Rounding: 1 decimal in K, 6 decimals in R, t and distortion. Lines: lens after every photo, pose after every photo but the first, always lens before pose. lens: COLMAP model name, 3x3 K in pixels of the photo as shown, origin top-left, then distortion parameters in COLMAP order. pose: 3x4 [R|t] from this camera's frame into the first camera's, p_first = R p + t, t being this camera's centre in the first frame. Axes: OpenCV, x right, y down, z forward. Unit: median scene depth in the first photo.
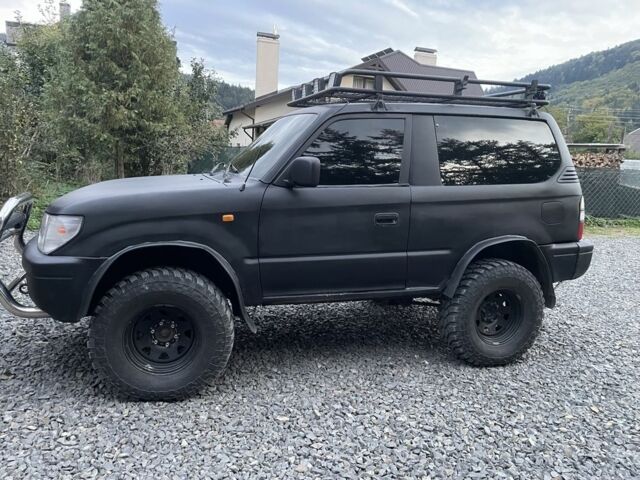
lens RADIAL K [[494.0, 0, 320.0], [0, 494.0, 240.0], [0, 0, 1]] dist [-0.004742, -0.010748]
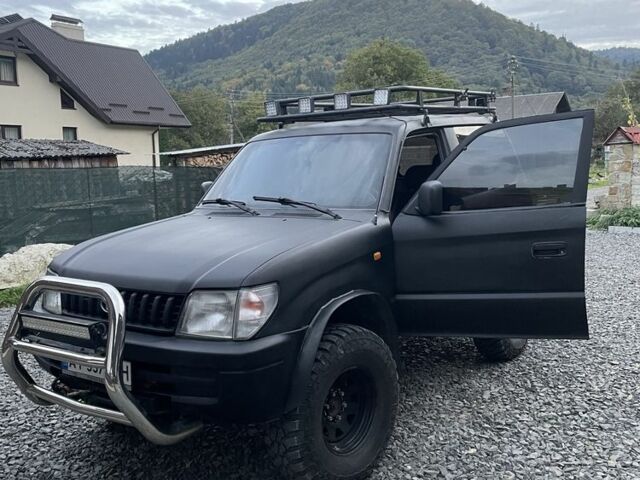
lens RADIAL K [[679.5, 0, 320.0], [0, 679.5, 240.0], [0, 0, 1]] dist [0.009741, -0.003635]
pose [[0.768071, -0.151992, 0.622066, -0.104675], [0.177756, 0.983852, 0.020912, -0.011892], [-0.615199, 0.094514, 0.782686, 0.009495]]
